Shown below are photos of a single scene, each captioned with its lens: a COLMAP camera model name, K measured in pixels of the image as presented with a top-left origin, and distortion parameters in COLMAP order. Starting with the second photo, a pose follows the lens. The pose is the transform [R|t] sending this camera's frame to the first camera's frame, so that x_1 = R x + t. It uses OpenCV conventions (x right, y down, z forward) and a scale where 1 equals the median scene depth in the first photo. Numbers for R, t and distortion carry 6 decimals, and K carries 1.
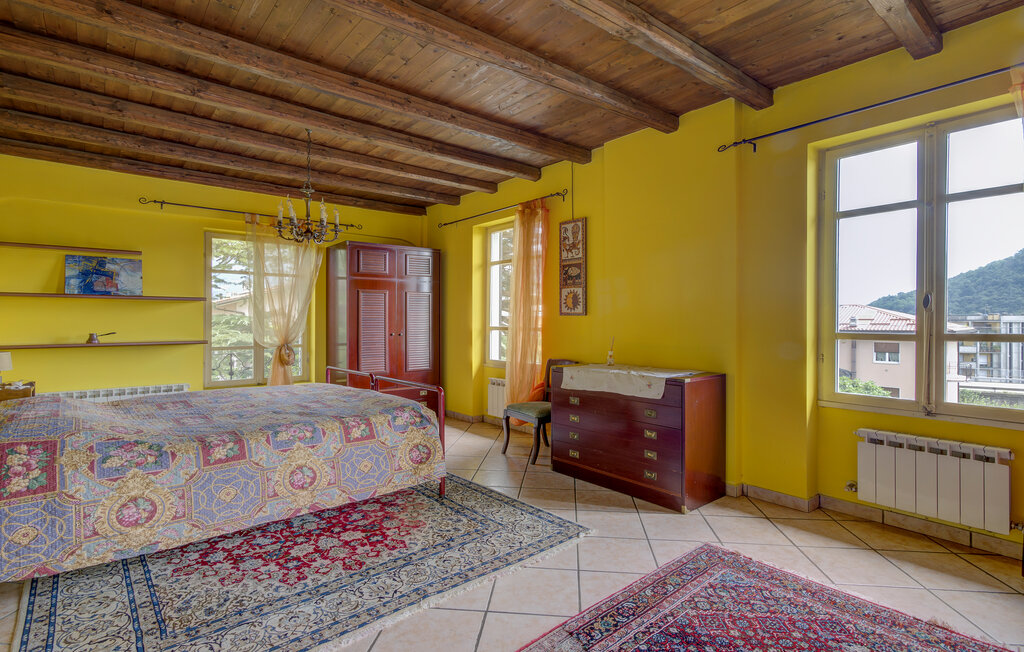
lens RADIAL K [[504.3, 0, 511.8], [0, 504.3, 320.7], [0, 0, 1]] dist [-0.003042, 0.001557]
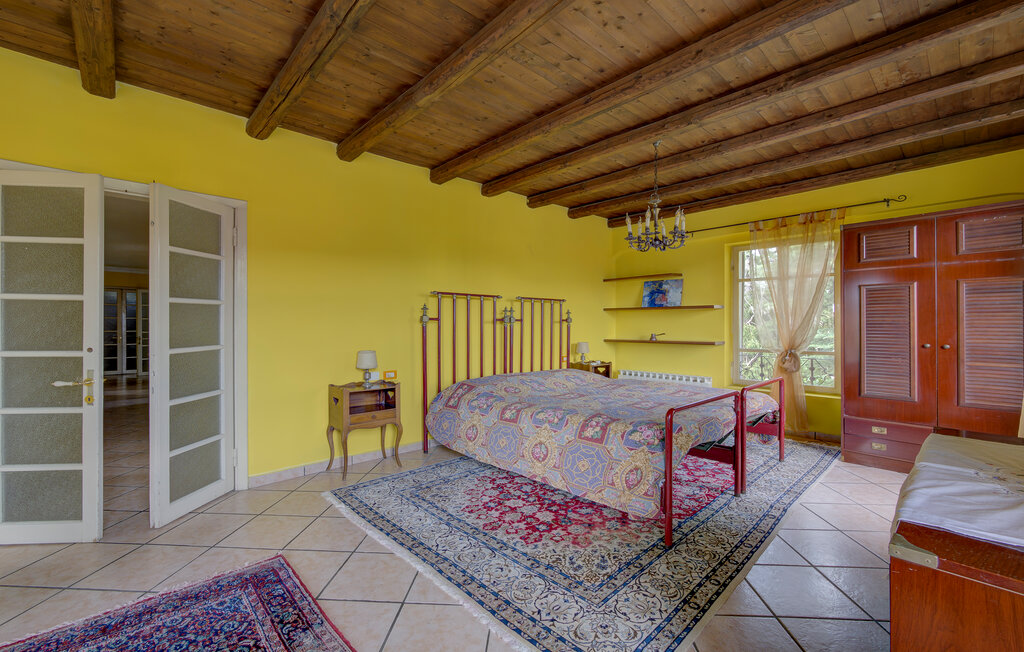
lens RADIAL K [[423.8, 0, 512.0], [0, 423.8, 326.0], [0, 0, 1]] dist [-0.013499, 0.000376]
pose [[0.047349, 0.002653, -0.998875, 0.614604], [0.001492, 0.999995, 0.002727, -0.002151], [0.998877, -0.001620, 0.047345, 0.869944]]
